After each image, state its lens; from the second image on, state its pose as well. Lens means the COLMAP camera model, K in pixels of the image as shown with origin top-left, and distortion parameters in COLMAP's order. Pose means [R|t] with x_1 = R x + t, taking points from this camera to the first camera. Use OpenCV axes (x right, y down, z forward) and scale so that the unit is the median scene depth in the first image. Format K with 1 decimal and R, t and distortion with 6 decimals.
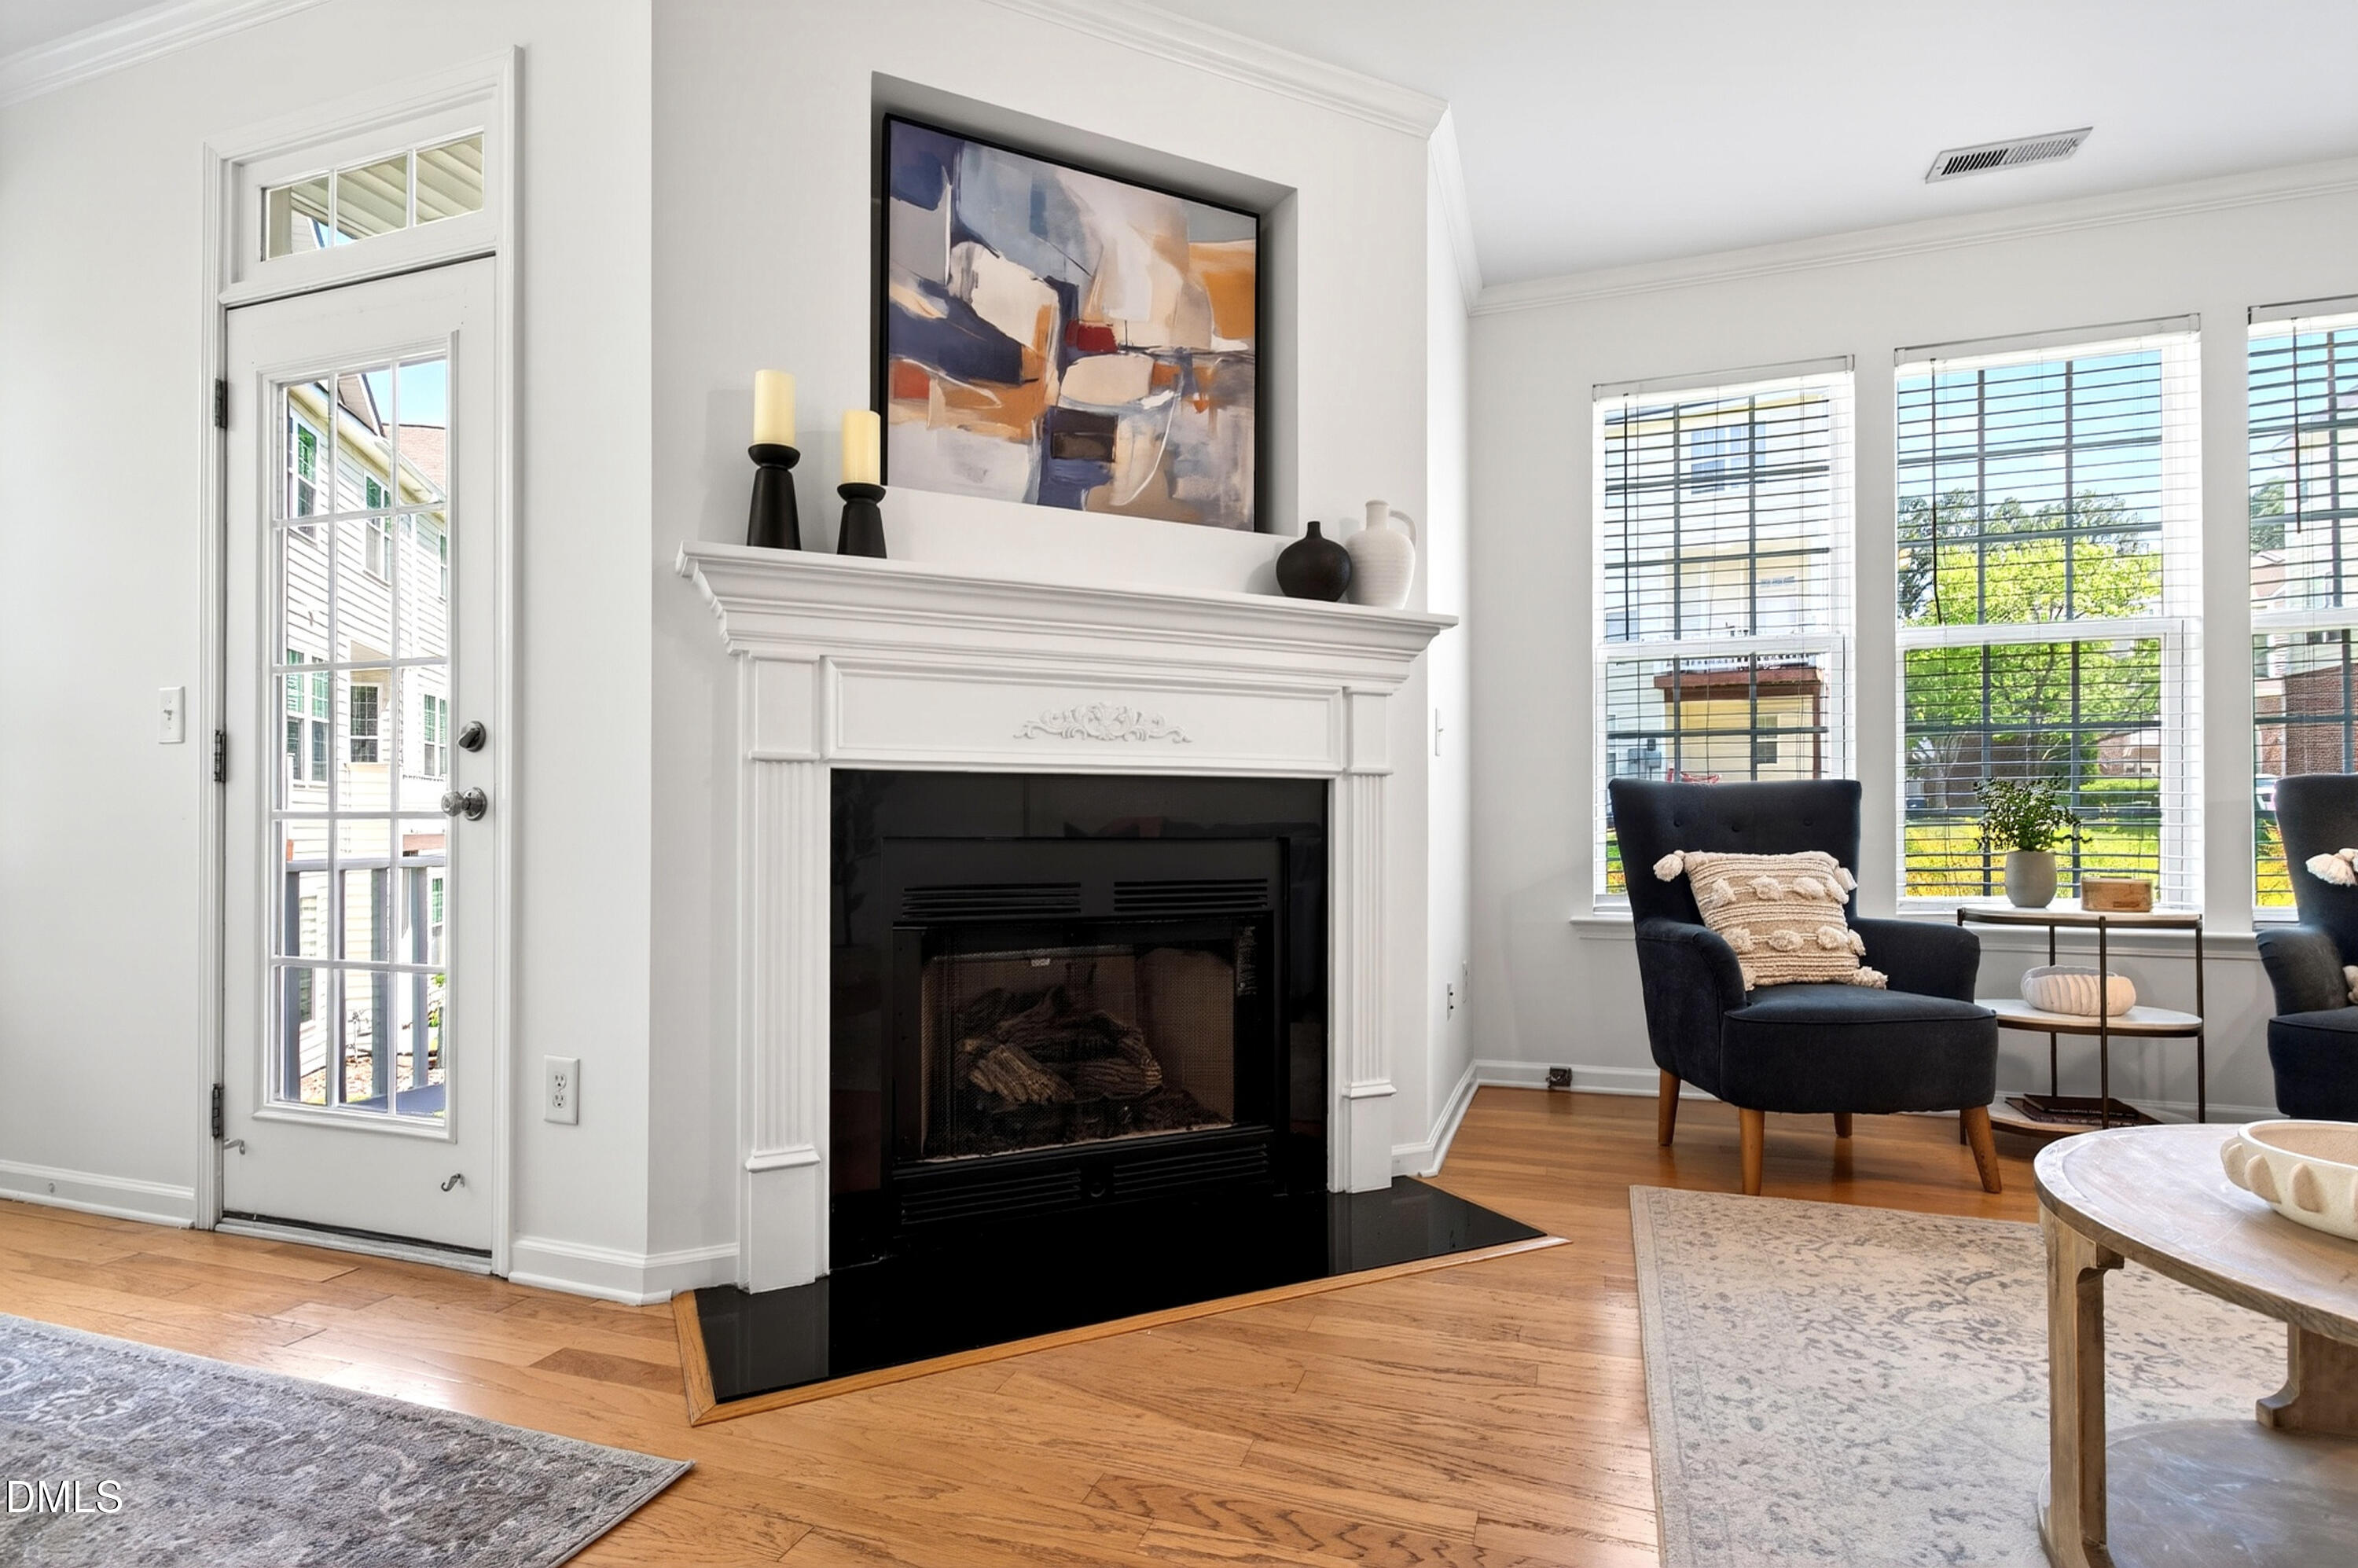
lens RADIAL K [[1174.8, 0, 1186.2], [0, 1174.8, 827.8], [0, 0, 1]] dist [-0.003015, 0.000408]
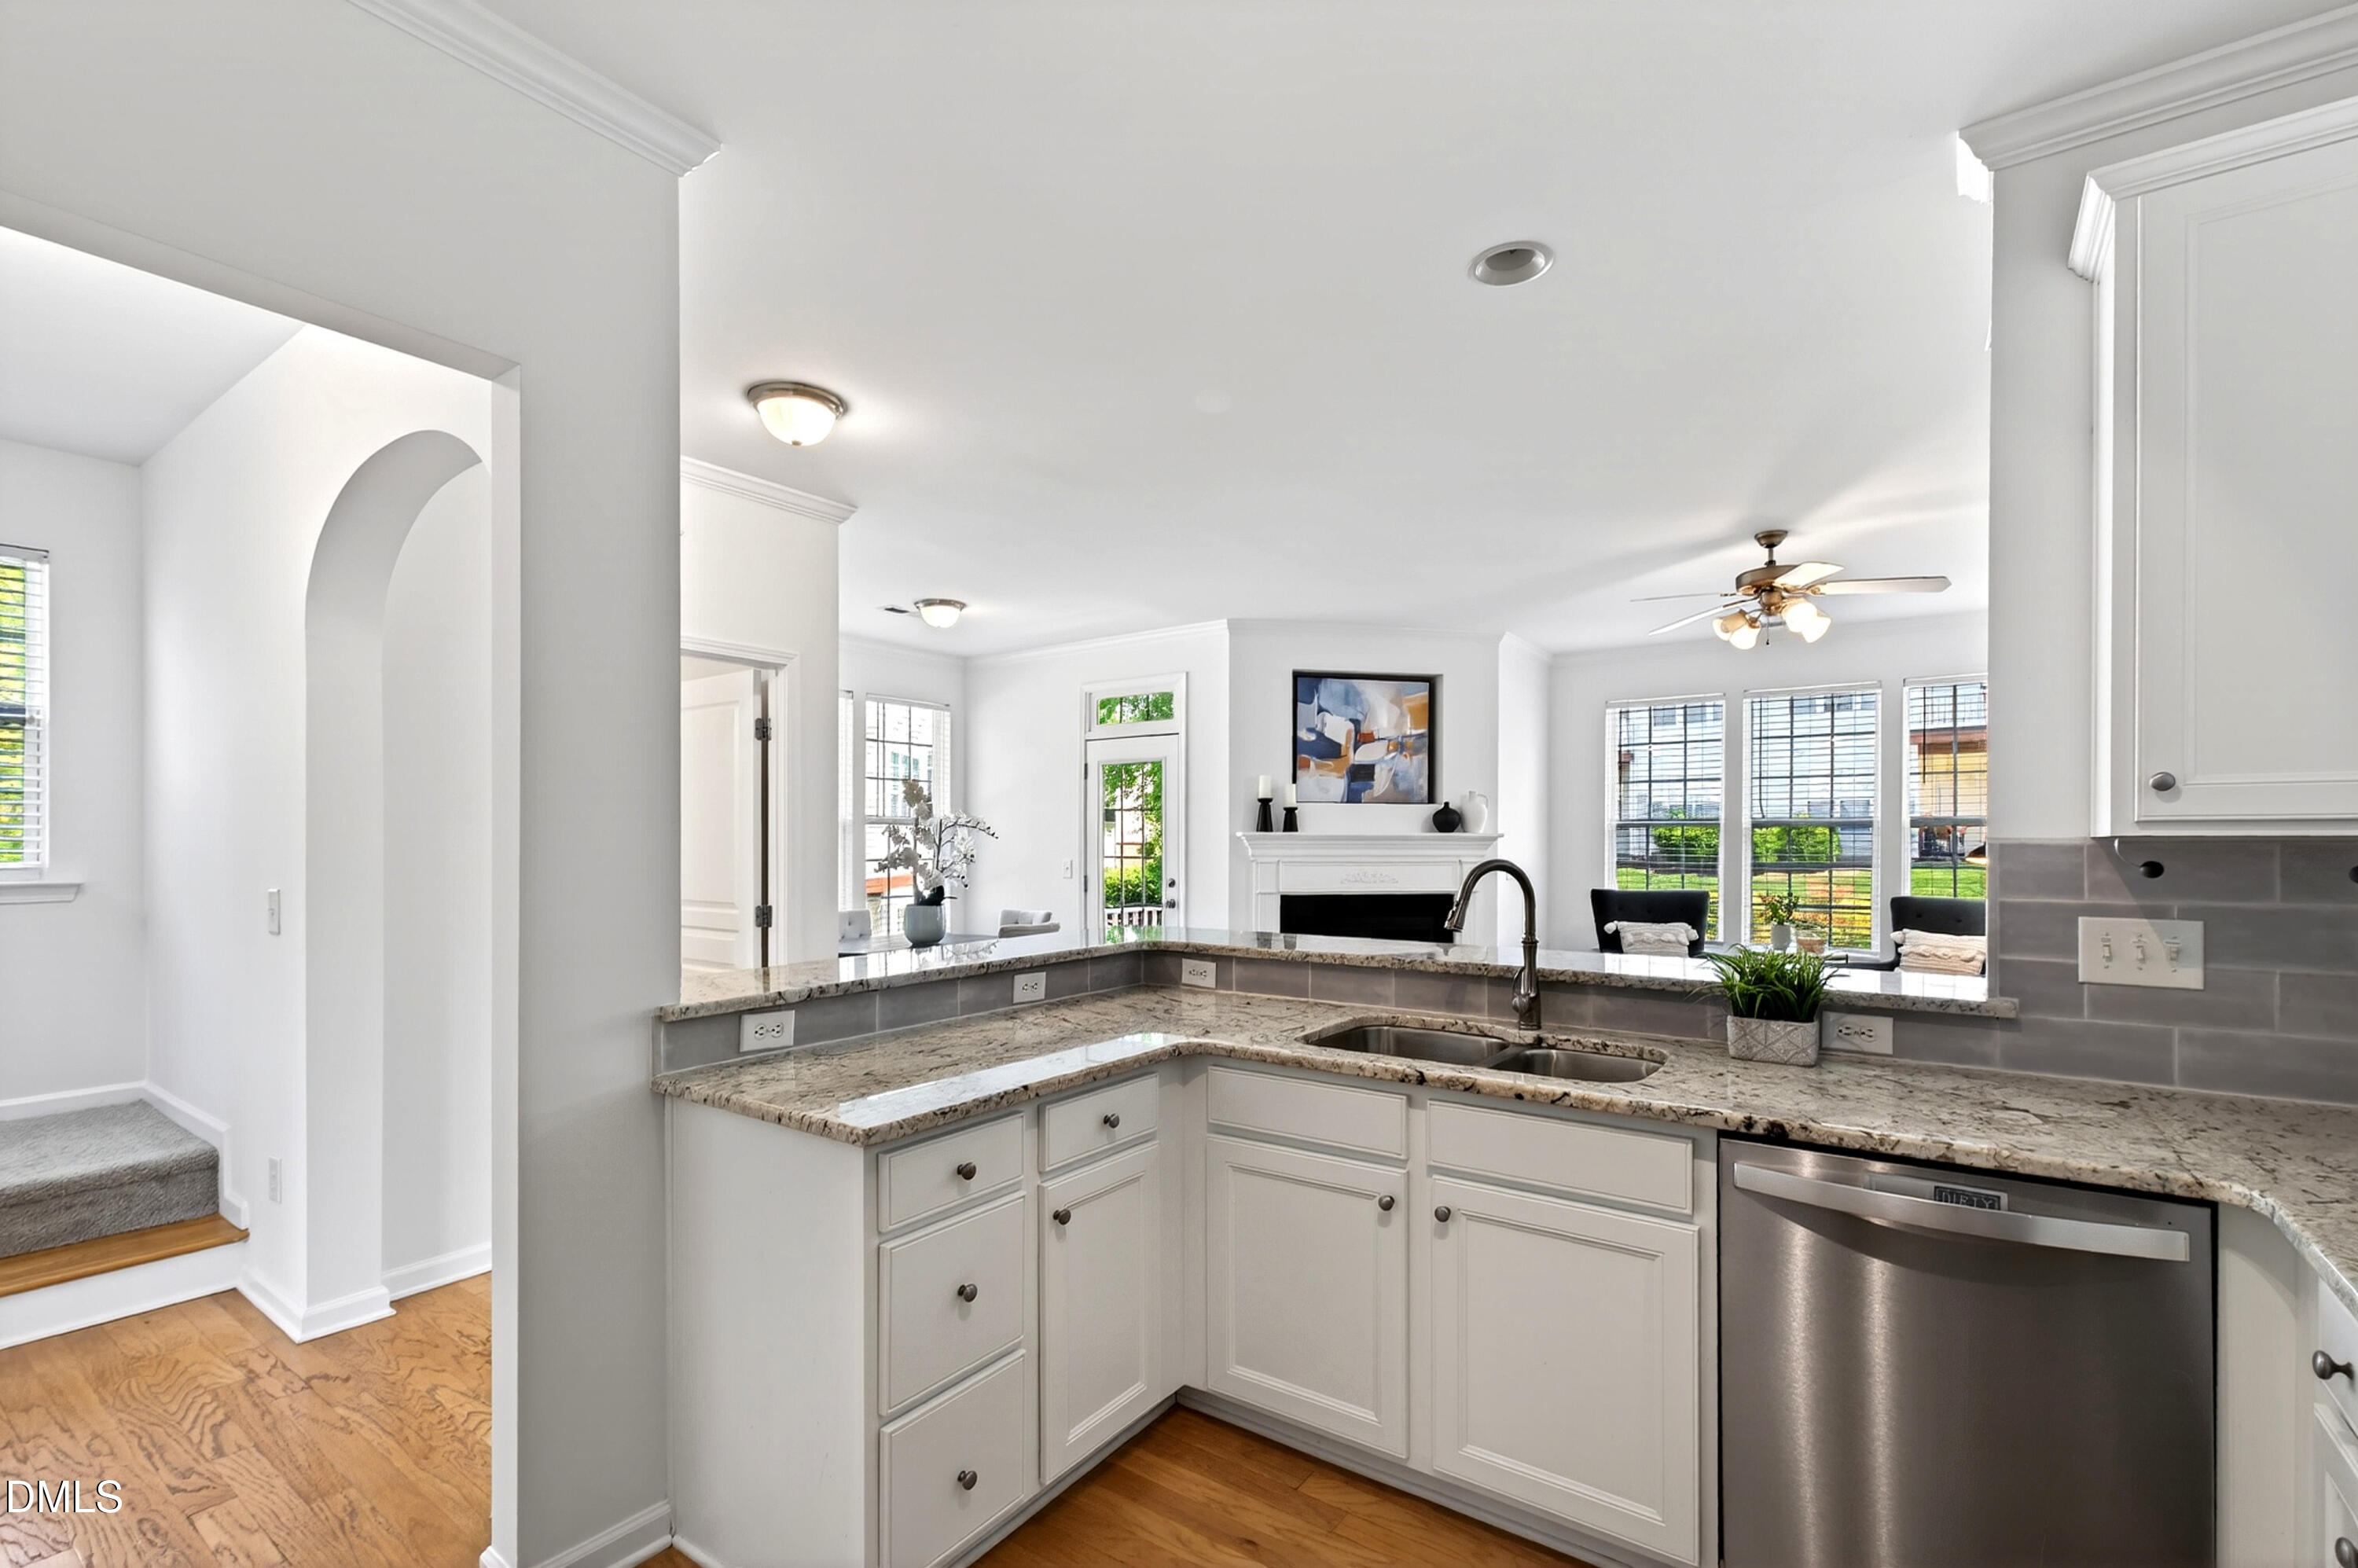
lens RADIAL K [[1032.2, 0, 1190.4], [0, 1032.2, 836.6], [0, 0, 1]] dist [0.003535, 0.000089]
pose [[0.958579, 0.000695, -0.284824, 0.228140], [-0.000494, 1.000000, 0.000778, -0.186102], [0.284825, -0.000605, 0.958579, -1.540546]]
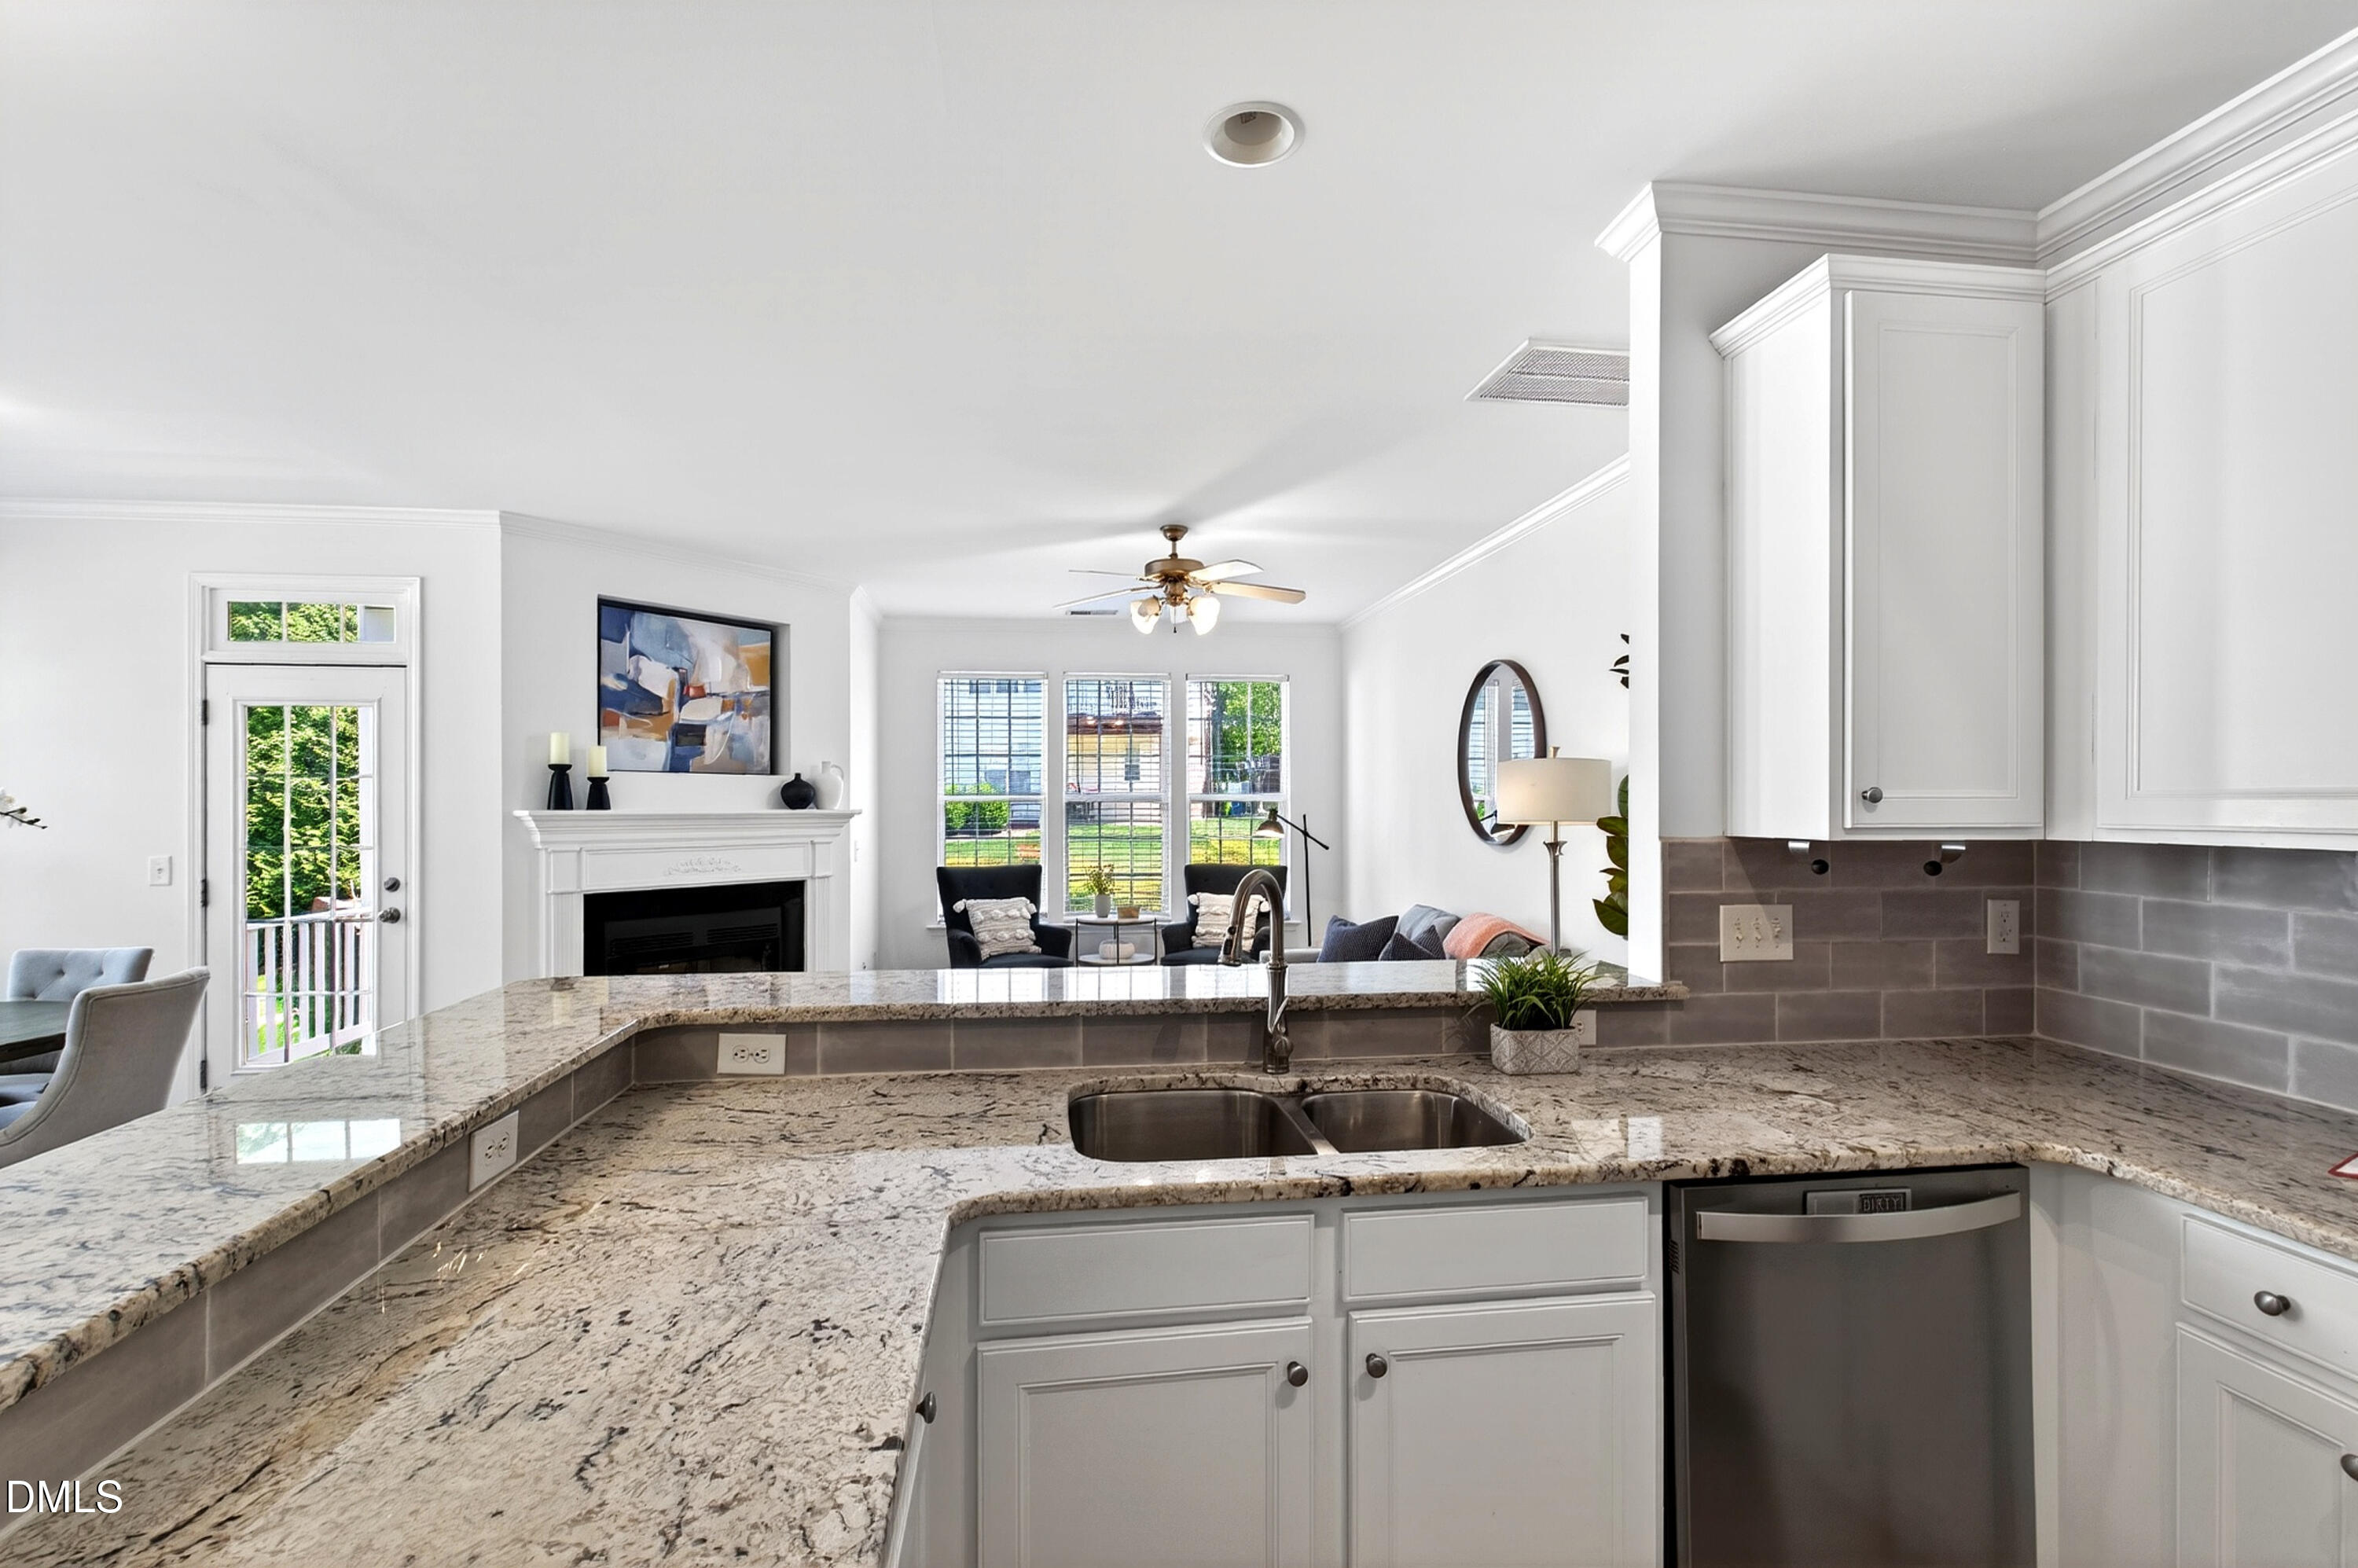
lens RADIAL K [[1032.2, 0, 1172.6], [0, 1032.2, 804.0], [0, 0, 1]] dist [0.003535, 0.000089]
pose [[0.898601, 0.000309, 0.438767, -0.128784], [-0.001432, 0.999996, 0.002228, -0.211322], [-0.438764, -0.002630, 0.898598, -1.235585]]
